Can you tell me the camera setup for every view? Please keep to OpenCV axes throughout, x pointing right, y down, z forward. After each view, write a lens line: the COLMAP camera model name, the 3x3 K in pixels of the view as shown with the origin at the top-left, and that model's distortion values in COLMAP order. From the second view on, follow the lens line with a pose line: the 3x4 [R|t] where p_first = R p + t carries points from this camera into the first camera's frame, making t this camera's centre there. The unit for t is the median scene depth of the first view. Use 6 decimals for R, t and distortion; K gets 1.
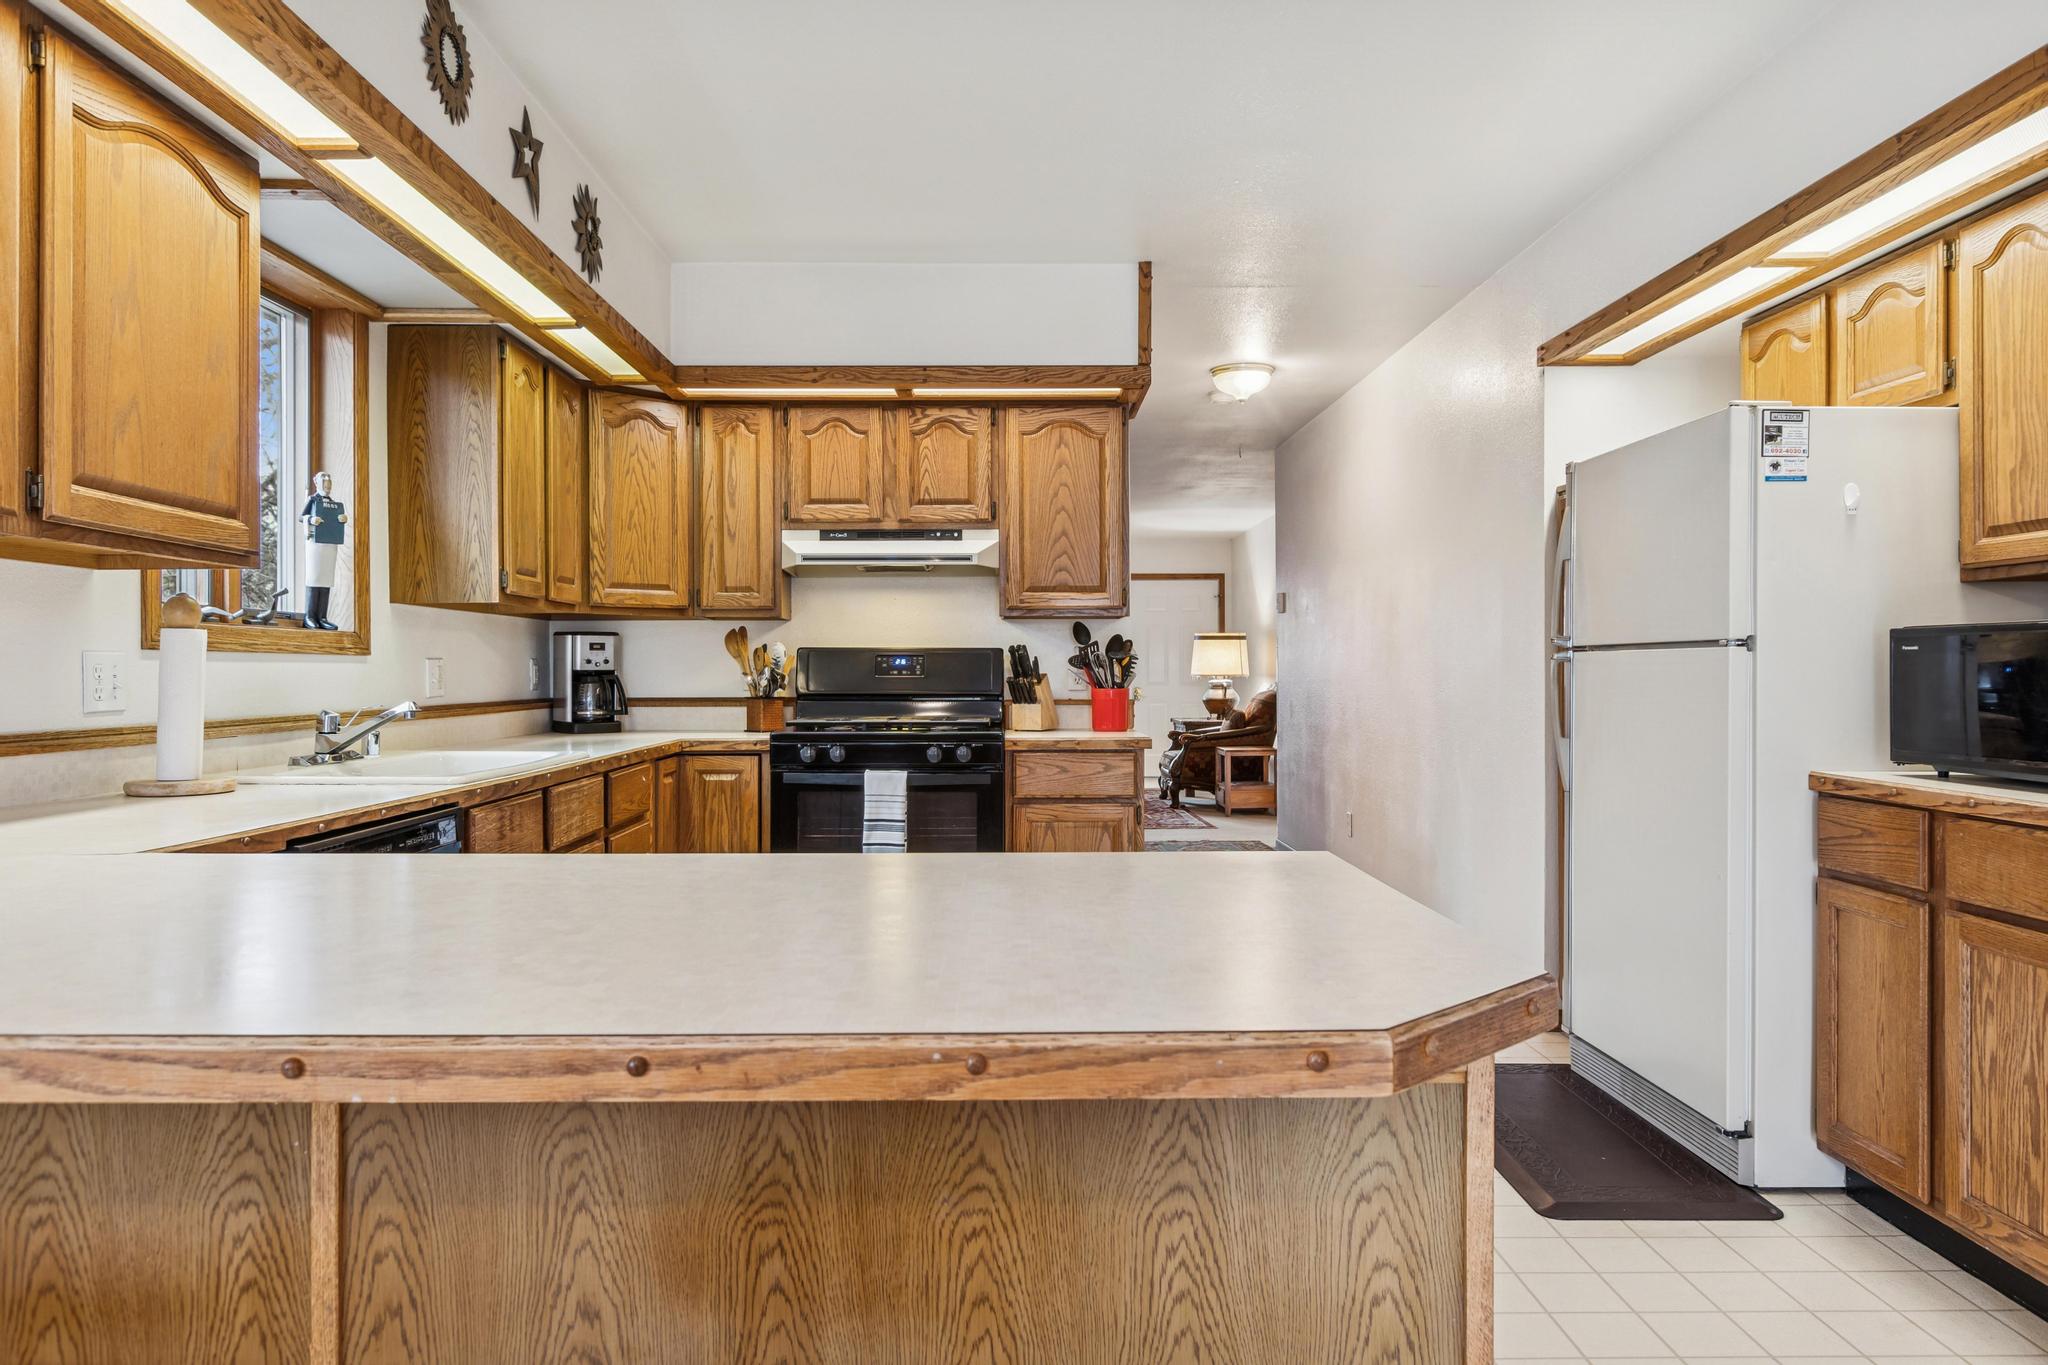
lens RADIAL K [[1348.1, 0, 1017.1], [0, 1348.1, 668.2], [0, 0, 1]] dist [0.002070, -0.004475]
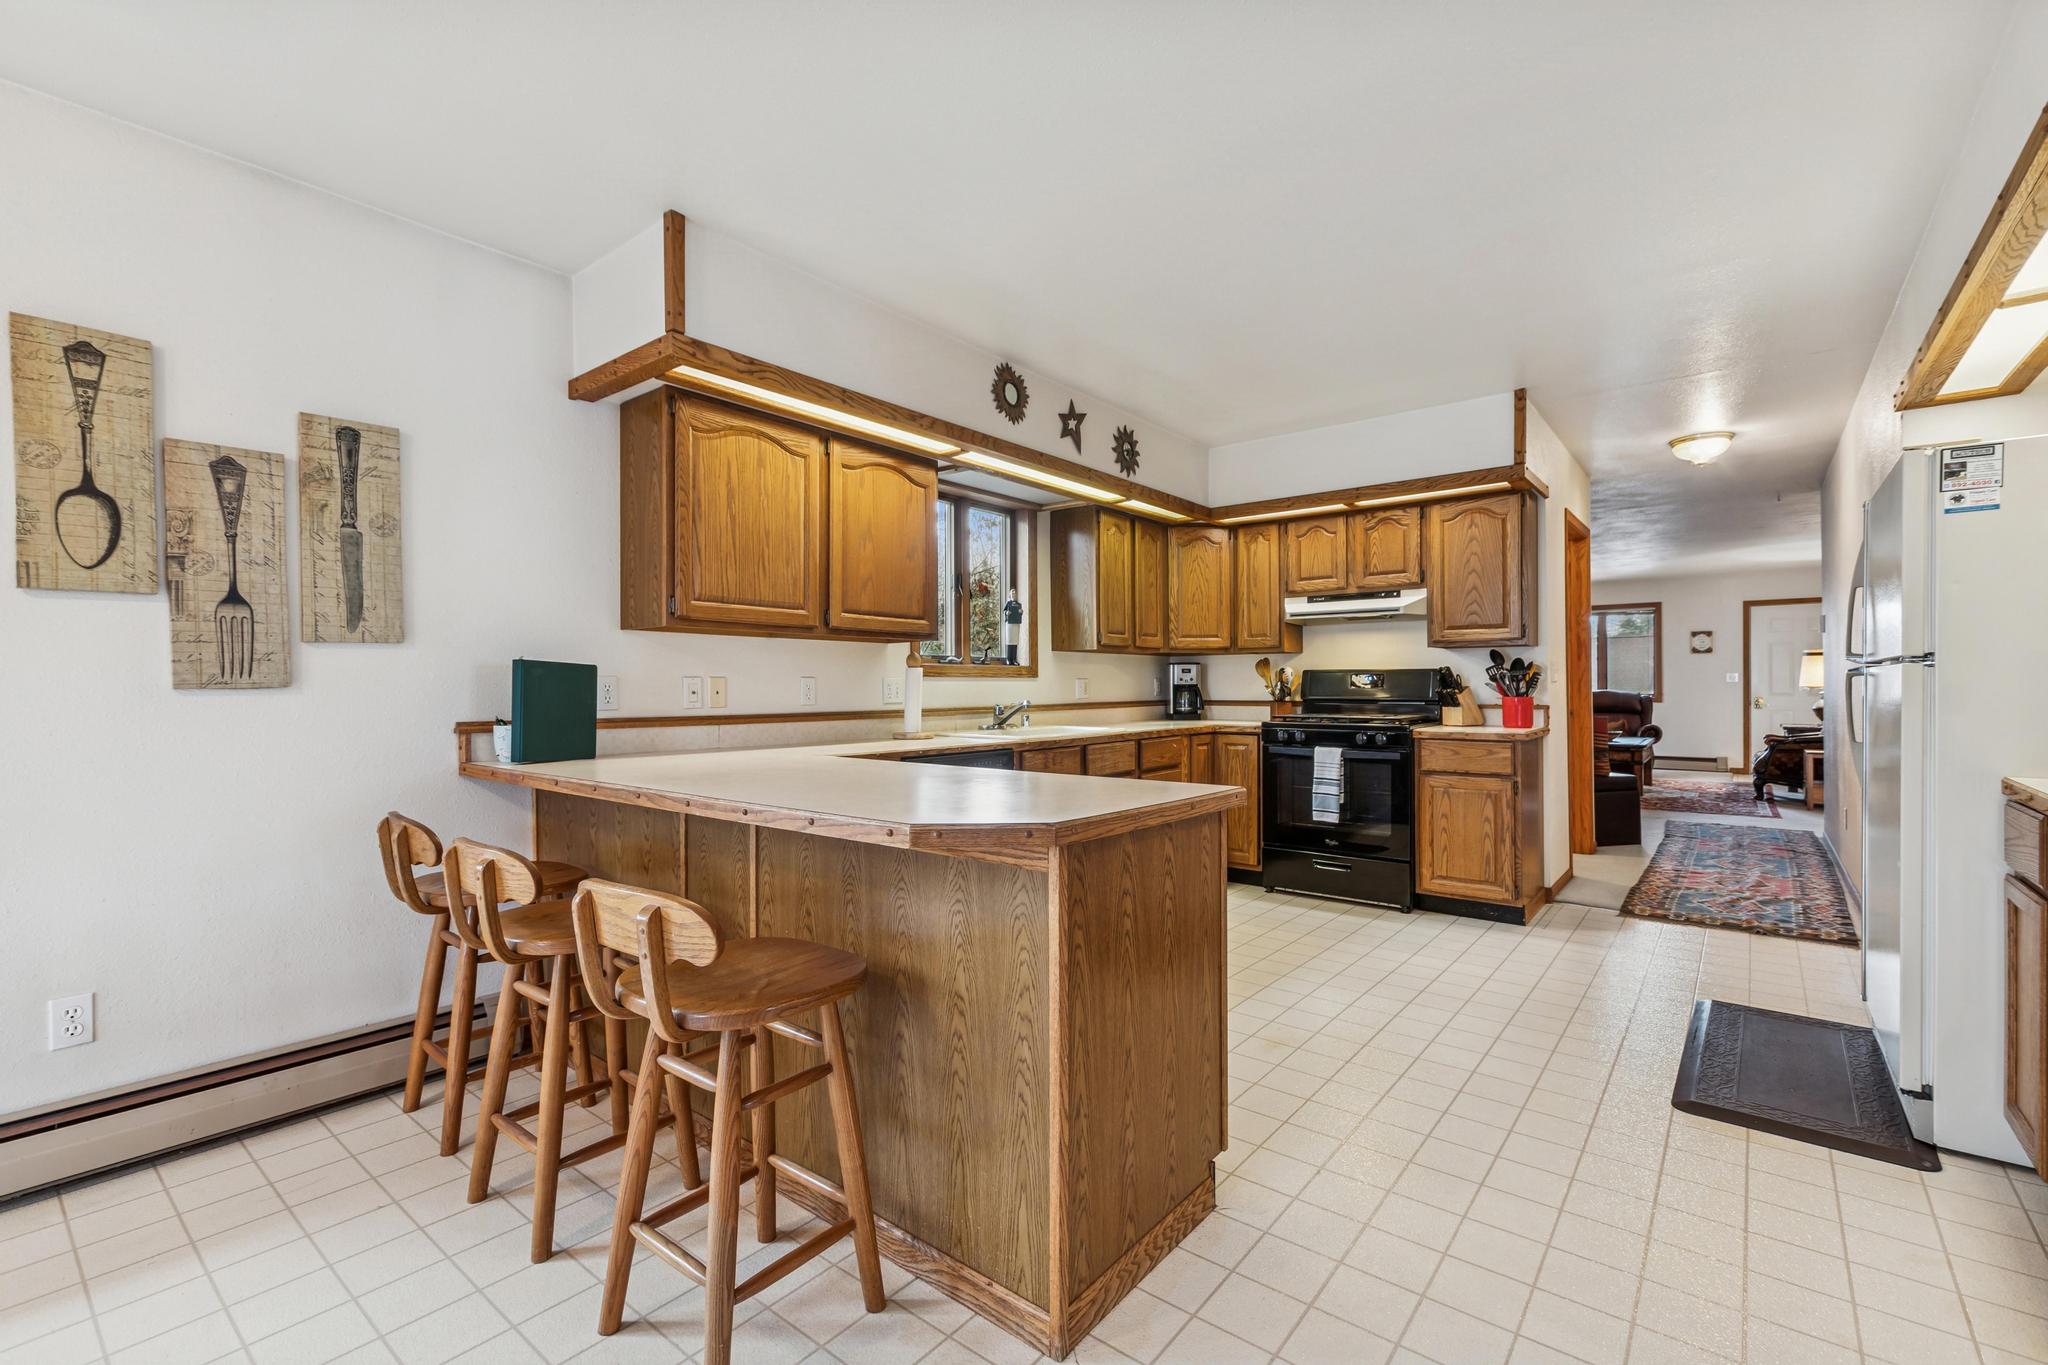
lens RADIAL K [[893.3, 0, 1021.5], [0, 893.3, 684.2], [0, 0, 1]] dist [0.009087, -0.002774]
pose [[0.769484, -0.002113, -0.638663, 0.292731], [0.003918, 0.999991, 0.001412, -0.001302], [0.638654, -0.003589, 0.769486, -0.038387]]
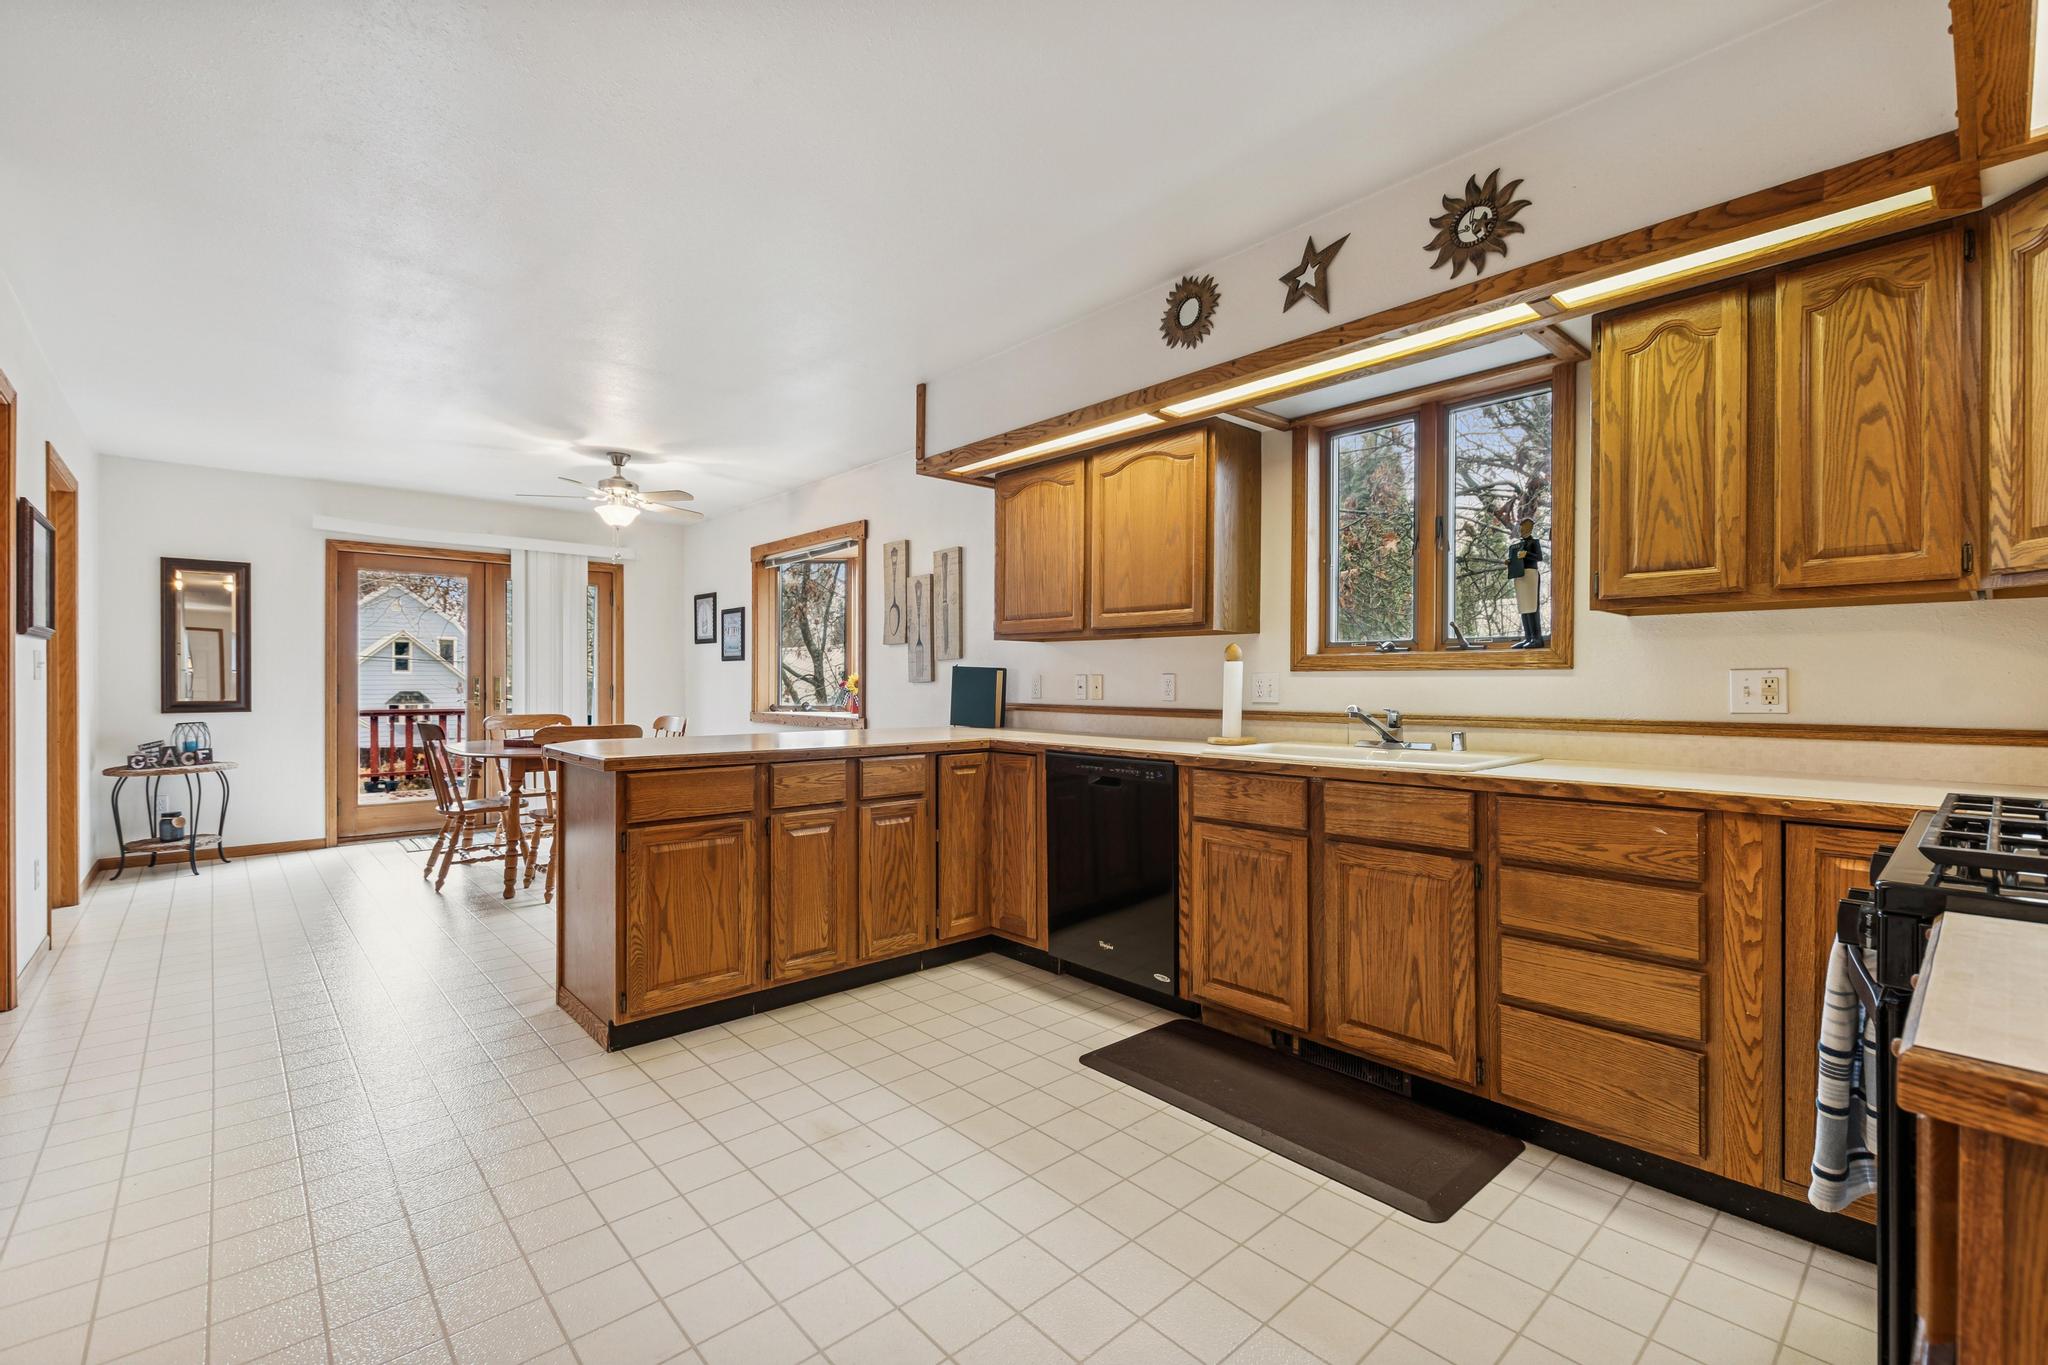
lens RADIAL K [[893.3, 0, 1010.0], [0, 893.3, 684.0], [0, 0, 1]] dist [0.009087, -0.002774]
pose [[-0.758902, 0.001495, -0.651203, 0.280533], [0.001238, 0.999999, 0.000853, 0.001308], [0.651204, -0.000159, -0.758903, 1.029088]]
